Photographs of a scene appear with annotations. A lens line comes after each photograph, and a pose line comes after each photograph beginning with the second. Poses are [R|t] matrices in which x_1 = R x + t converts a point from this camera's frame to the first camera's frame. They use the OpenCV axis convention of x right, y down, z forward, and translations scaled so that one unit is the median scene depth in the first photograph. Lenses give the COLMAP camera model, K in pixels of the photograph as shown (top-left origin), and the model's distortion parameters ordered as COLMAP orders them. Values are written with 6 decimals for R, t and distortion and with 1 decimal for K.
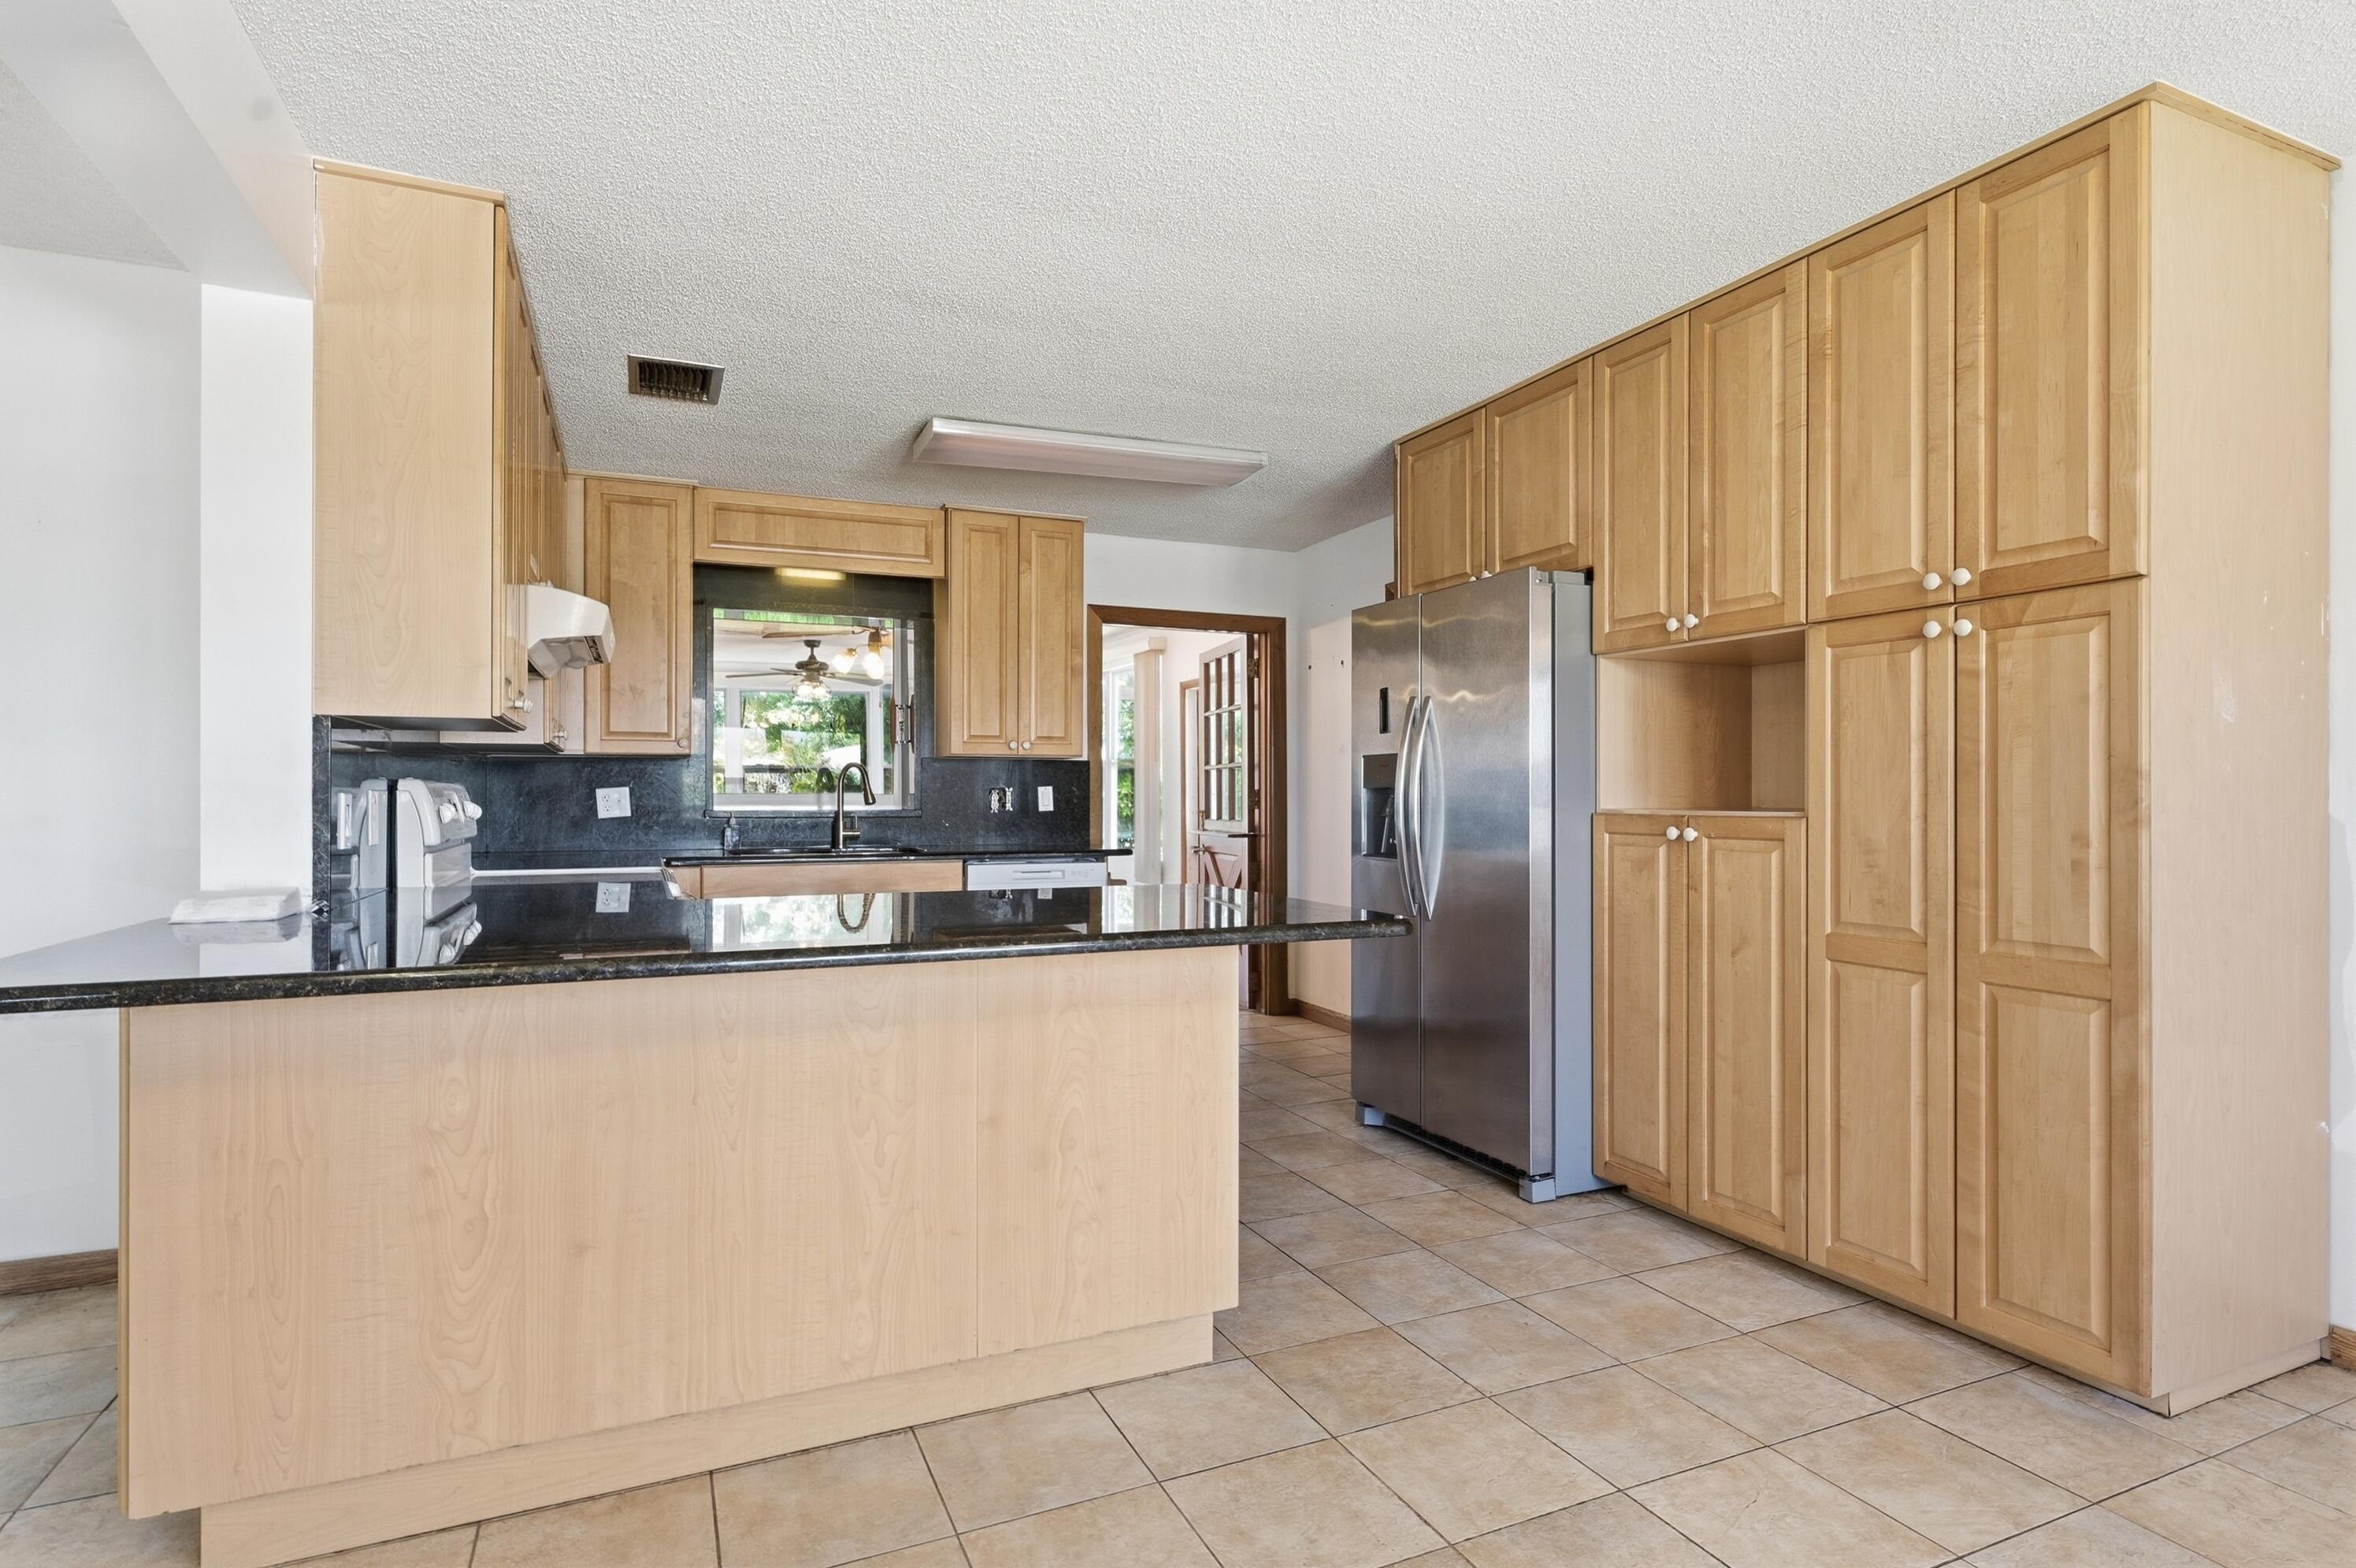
lens RADIAL K [[1208.9, 0, 1177.3], [0, 1208.9, 792.1], [0, 0, 1]] dist [0.003330, -0.001790]
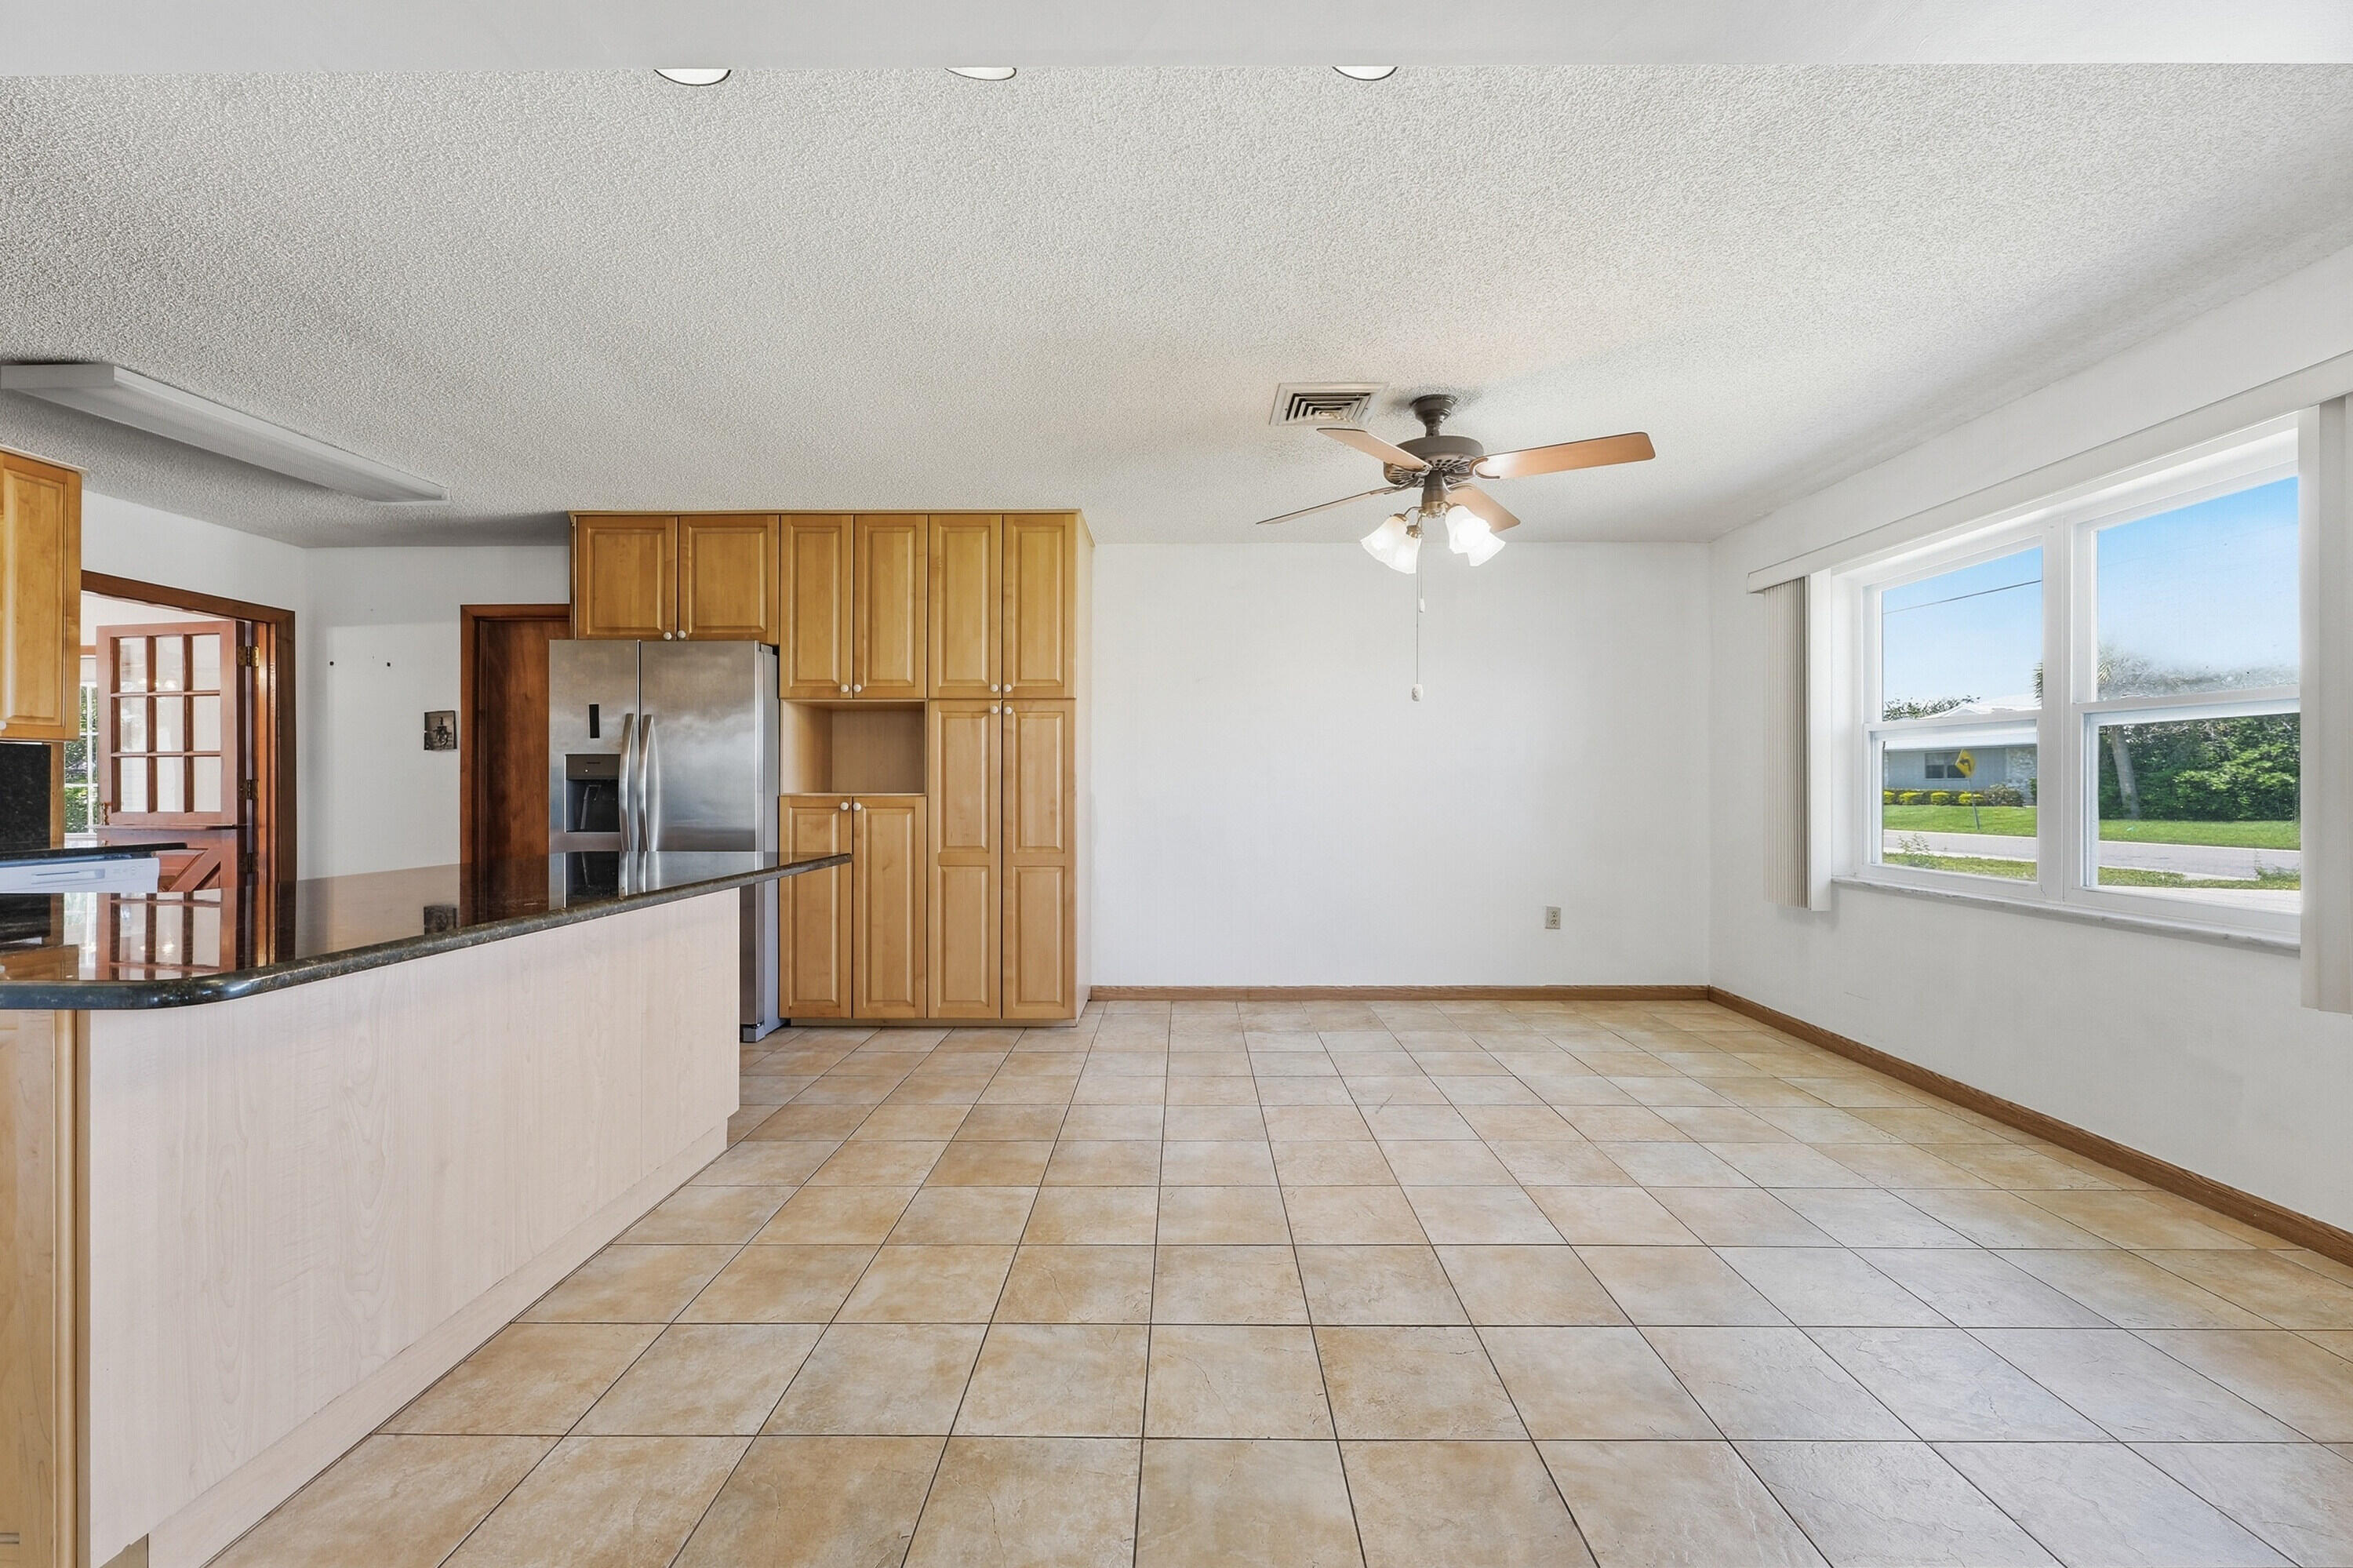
lens RADIAL K [[956.5, 0, 1178.1], [0, 956.5, 788.1], [0, 0, 1]] dist [0.002108, 0.000196]
pose [[0.415039, -0.002457, 0.909800, -0.735579], [-0.000419, 0.999996, 0.002892, 0.003581], [-0.909804, -0.001582, 0.415036, -0.030060]]
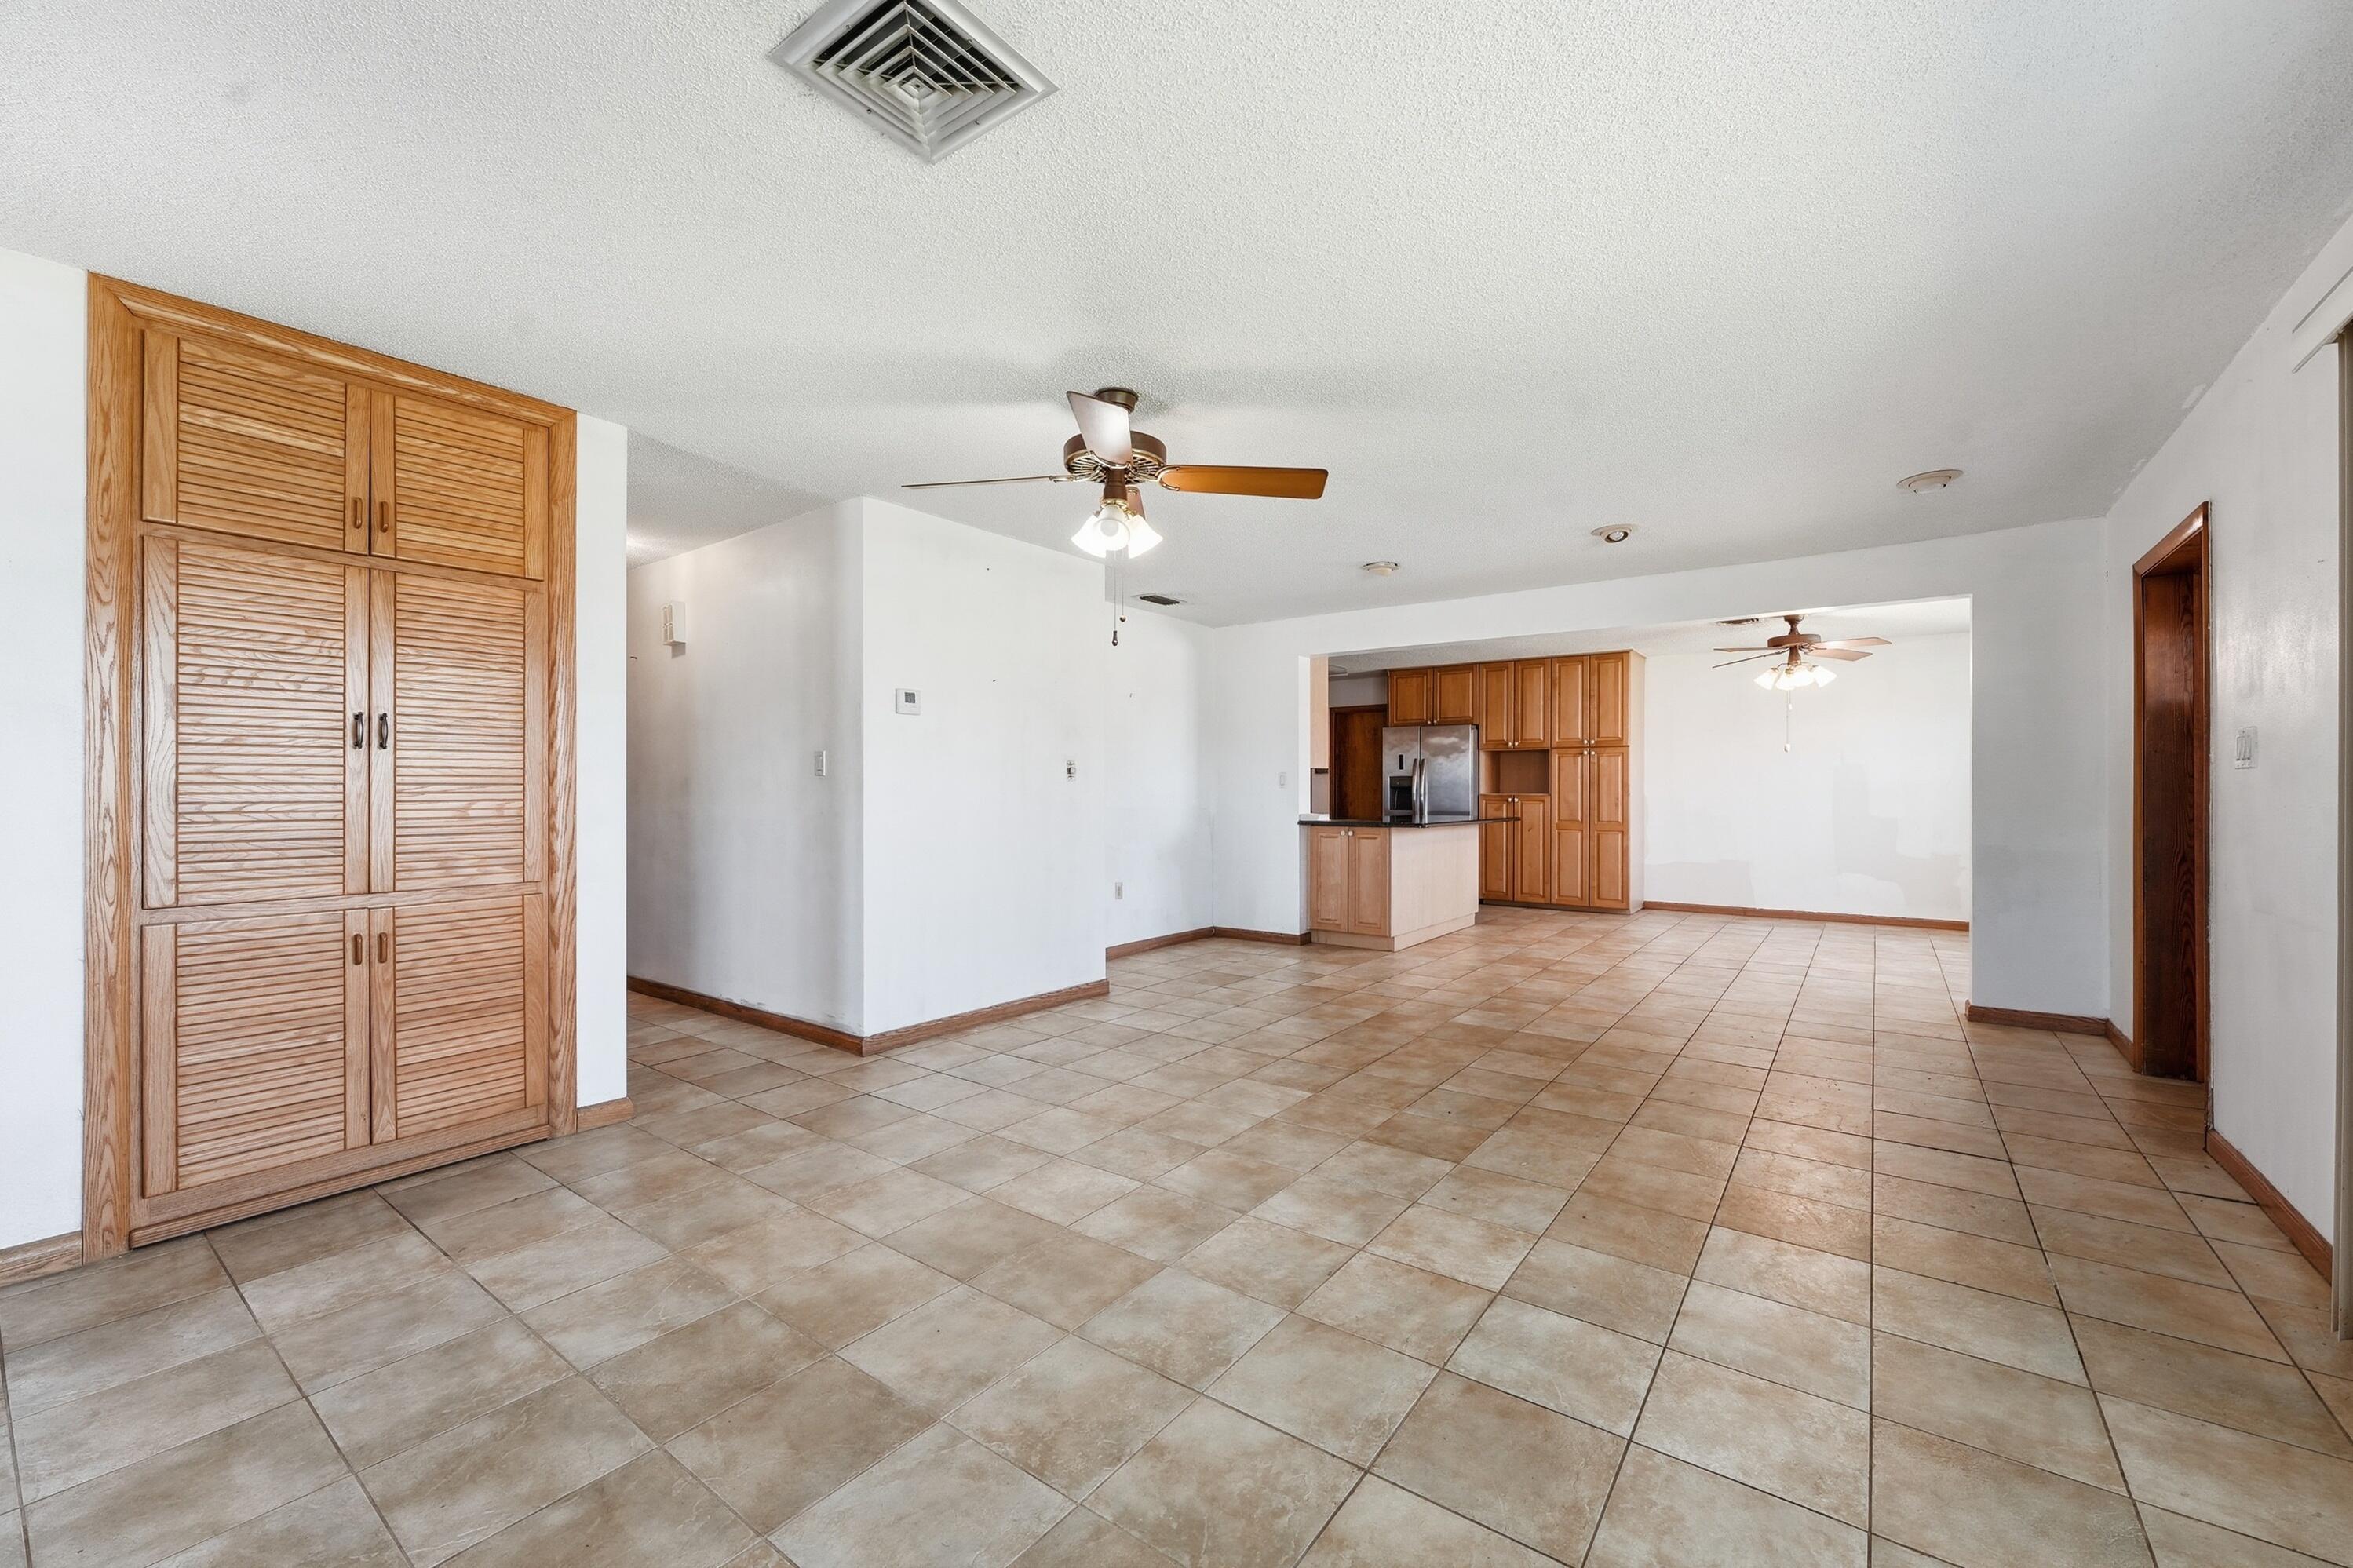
lens RADIAL K [[956.4, 0, 1176.6], [0, 956.4, 780.7], [0, 0, 1]] dist [0.002108, 0.000196]
pose [[0.869060, -0.000578, 0.494707, -2.154190], [0.000272, 1.000000, 0.000691, -0.030255], [-0.494707, -0.000466, 0.869060, -1.171000]]
